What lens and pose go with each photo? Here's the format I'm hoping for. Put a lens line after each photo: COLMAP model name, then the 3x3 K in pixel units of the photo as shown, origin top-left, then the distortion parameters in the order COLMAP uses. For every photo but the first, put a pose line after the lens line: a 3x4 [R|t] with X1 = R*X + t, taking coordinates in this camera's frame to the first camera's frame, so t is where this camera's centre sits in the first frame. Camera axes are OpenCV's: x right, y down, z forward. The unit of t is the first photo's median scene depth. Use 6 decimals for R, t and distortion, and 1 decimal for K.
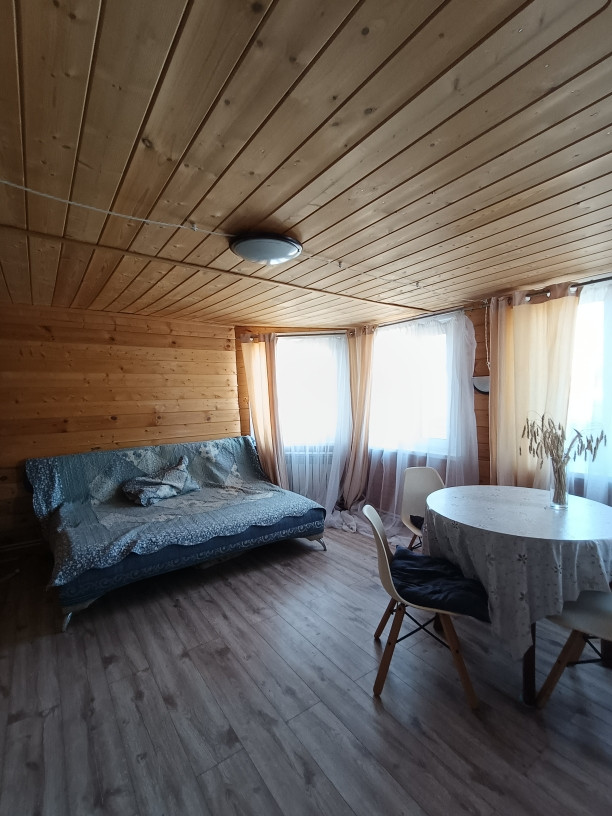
lens RADIAL K [[378.2, 0, 299.1], [0, 378.2, 410.9], [0, 0, 1]] dist [-0.001337, 0.000964]
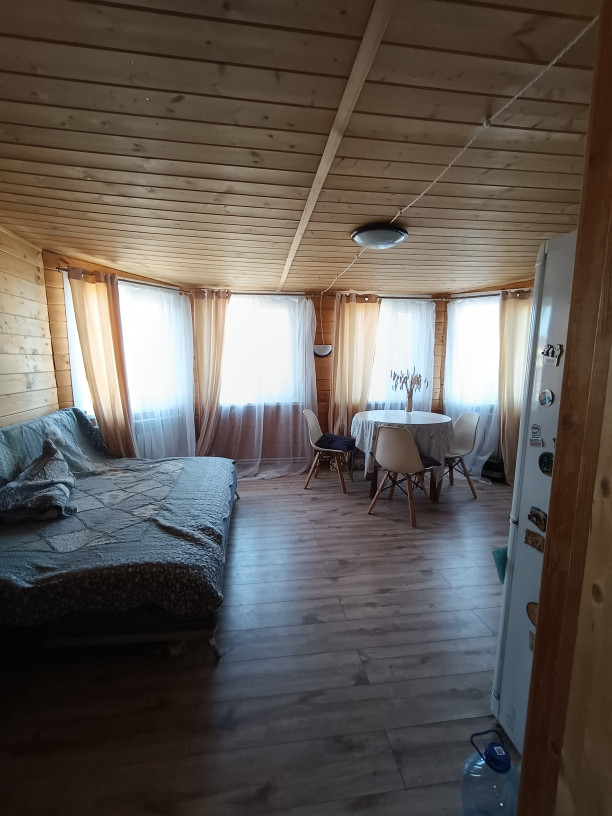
lens RADIAL K [[378.2, 0, 301.3], [0, 378.2, 411.9], [0, 0, 1]] dist [-0.001337, 0.000964]
pose [[0.452063, -0.099444, 0.886425, -1.233524], [0.027798, 0.994854, 0.097432, 0.032274], [-0.891553, -0.019405, 0.452501, 0.553424]]
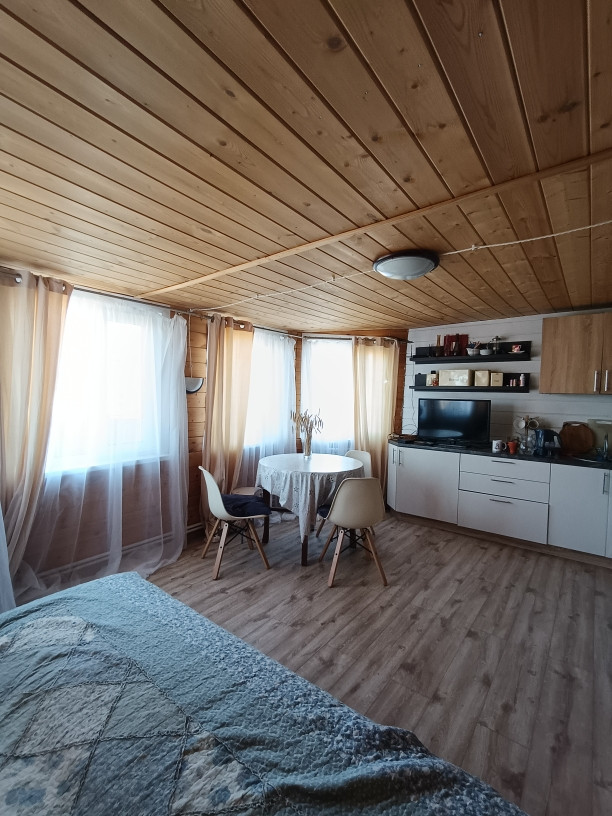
lens RADIAL K [[378.2, 0, 300.6], [0, 378.2, 412.0], [0, 0, 1]] dist [-0.001337, 0.000964]
pose [[-0.298827, -0.032008, 0.953770, -0.947514], [0.028280, 0.998701, 0.042376, -0.039257], [-0.953888, 0.039636, -0.297534, 1.438254]]
